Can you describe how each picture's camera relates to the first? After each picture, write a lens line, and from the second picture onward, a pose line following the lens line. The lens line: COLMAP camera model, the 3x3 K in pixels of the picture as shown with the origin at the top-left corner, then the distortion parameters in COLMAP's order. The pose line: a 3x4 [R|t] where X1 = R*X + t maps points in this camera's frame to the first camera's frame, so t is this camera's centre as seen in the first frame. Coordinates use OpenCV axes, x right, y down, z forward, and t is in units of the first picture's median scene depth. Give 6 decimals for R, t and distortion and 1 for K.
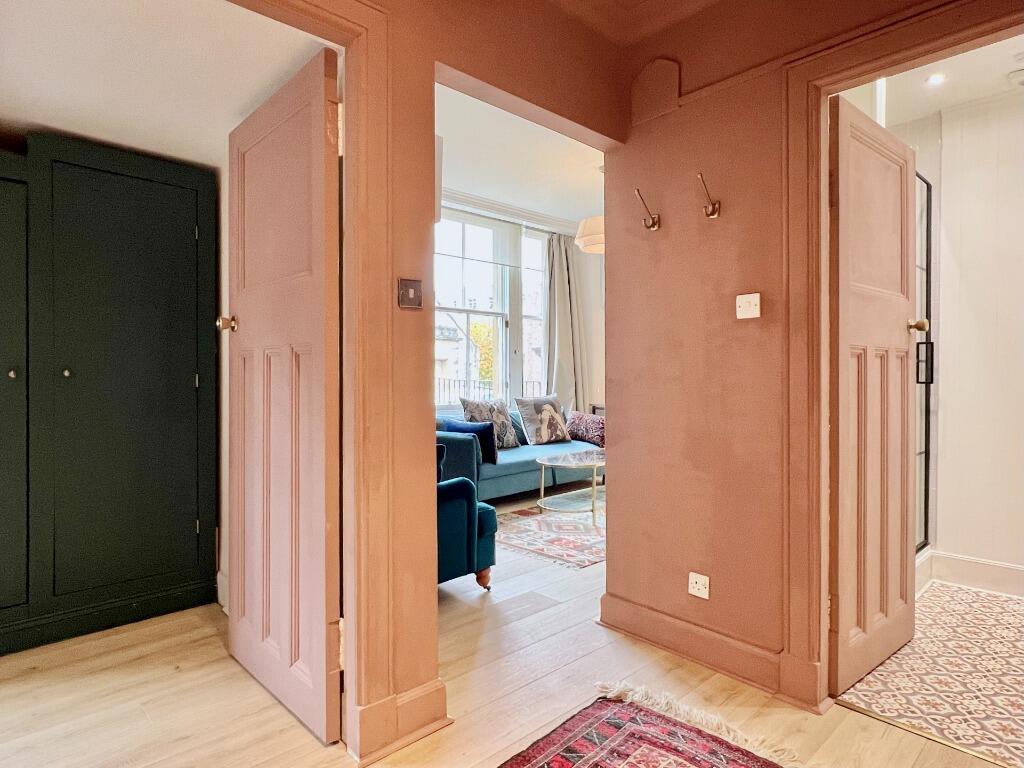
lens RADIAL K [[585.5, 0, 512.2], [0, 585.5, 373.1], [0, 0, 1]] dist [0.001409, 0.000309]
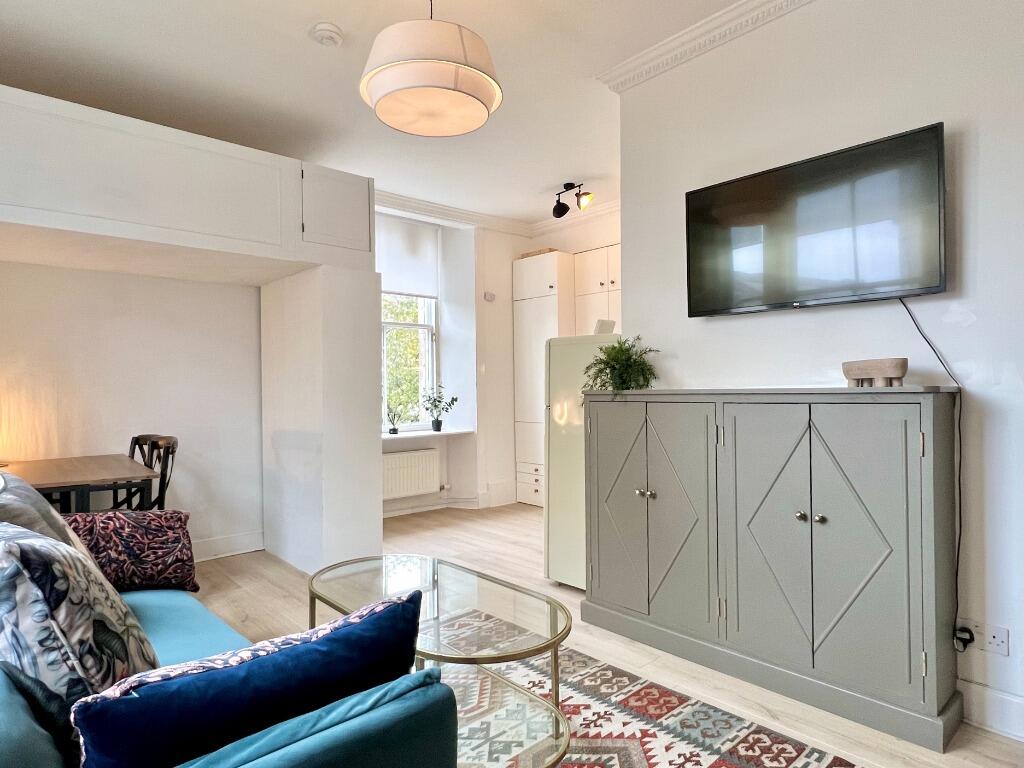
lens RADIAL K [[604.3, 0, 502.8], [0, 604.3, 385.7], [0, 0, 1]] dist [0.025246, -0.001160]
pose [[0.032447, 0.001359, 0.999473, -0.248013], [0.013547, 0.999907, -0.001800, -0.003957], [-0.999382, 0.013598, 0.032426, 0.785389]]
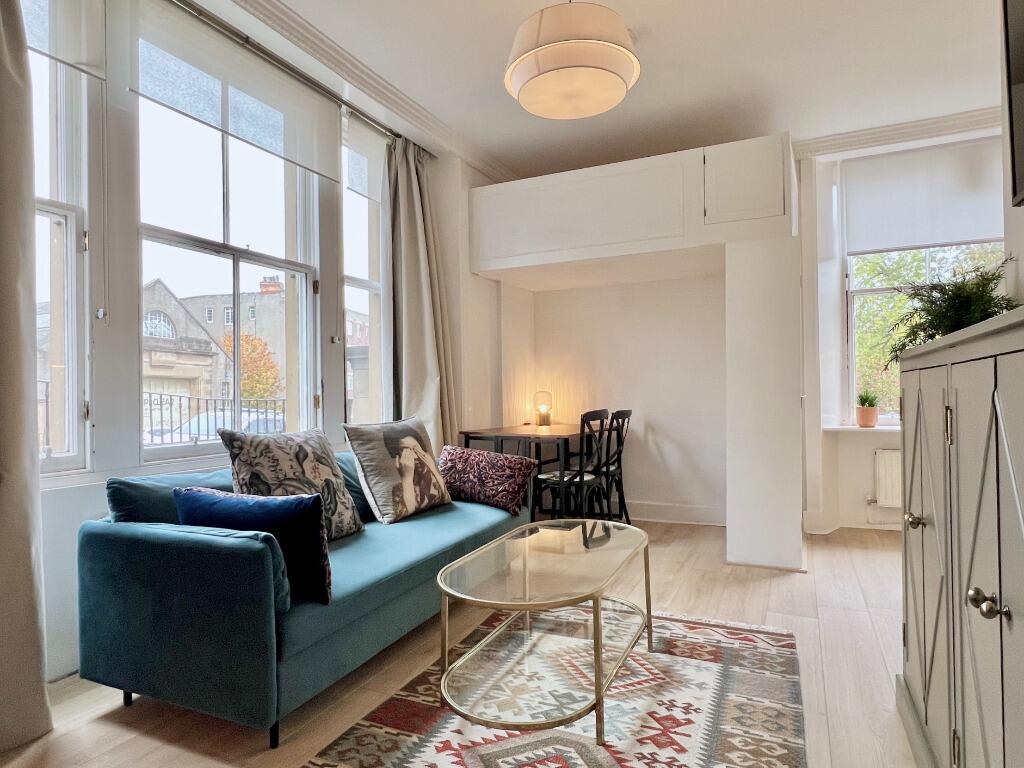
lens RADIAL K [[595.2, 0, 512.1], [0, 595.2, 388.1], [0, 0, 1]] dist [-0.002219, -0.002029]
pose [[0.930425, -0.010731, 0.366326, -0.047297], [0.015050, 0.999847, -0.008936, 0.017592], [-0.366174, 0.013828, 0.930443, 0.494750]]
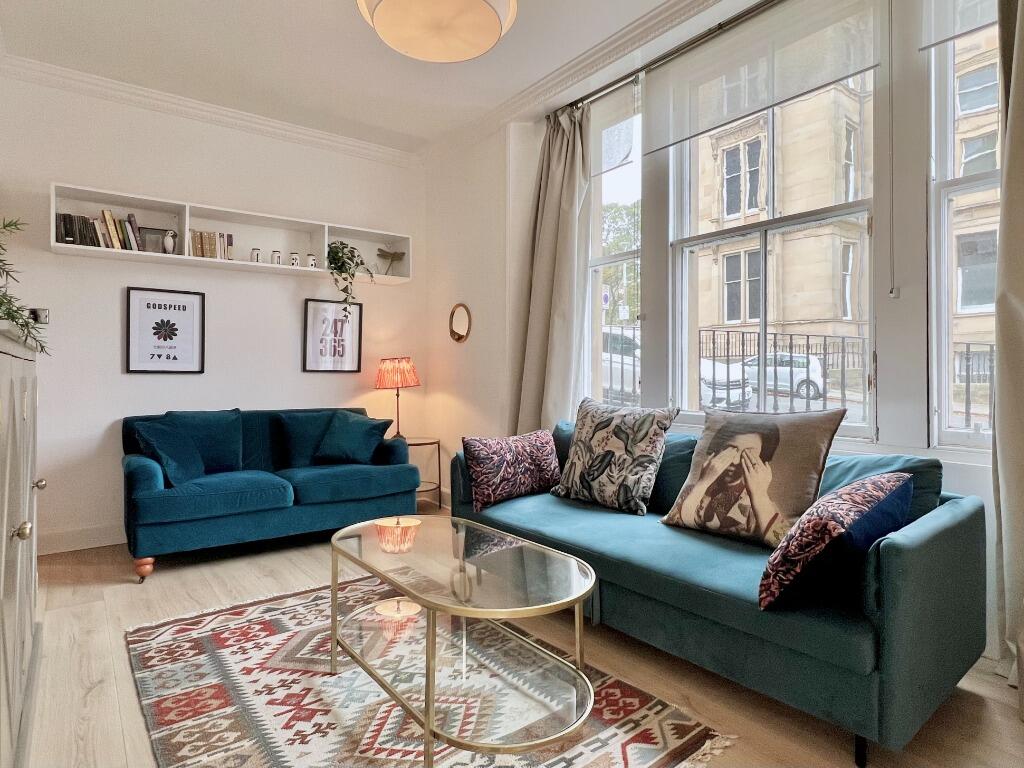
lens RADIAL K [[585.5, 0, 512.2], [0, 585.5, 373.1], [0, 0, 1]] dist [0.001409, 0.000309]
pose [[-0.104762, -0.000769, -0.994497, 0.454521], [0.000793, 0.999999, -0.000857, 0.016172], [0.994497, -0.000878, -0.104761, 0.916043]]
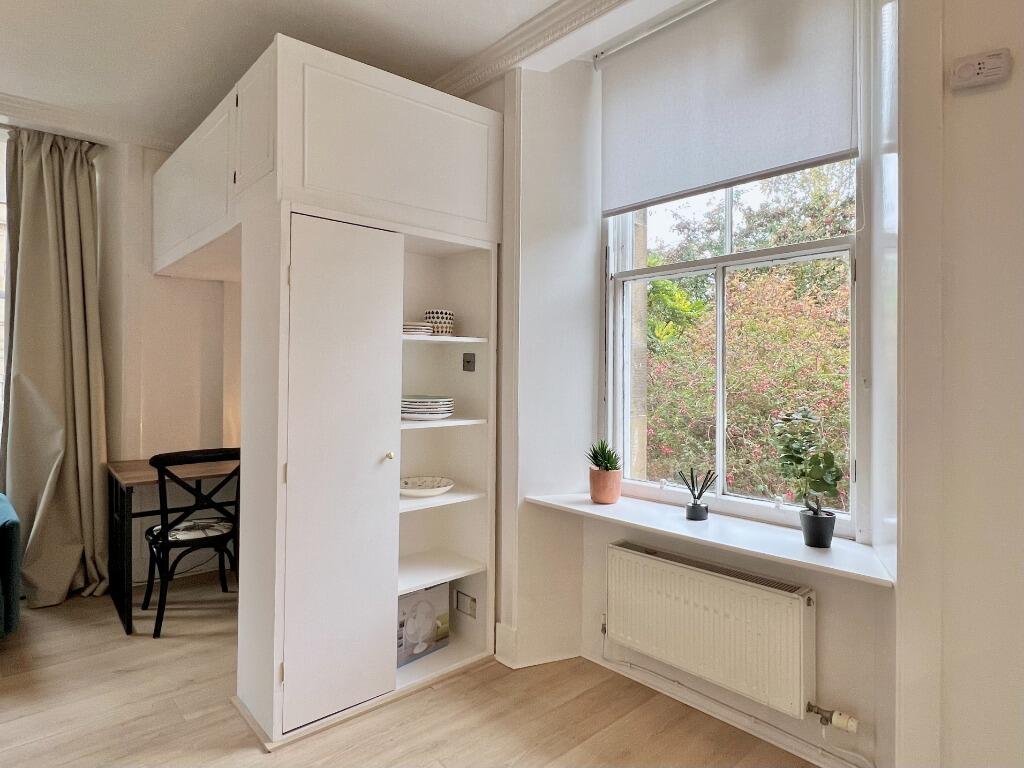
lens RADIAL K [[585.5, 0, 512.2], [0, 585.5, 373.1], [0, 0, 1]] dist [0.001409, 0.000309]
pose [[0.999721, 0.001513, -0.023557, 0.598670], [-0.001618, 0.999989, -0.004427, -0.029642], [0.023550, 0.004464, 0.999713, 0.587055]]
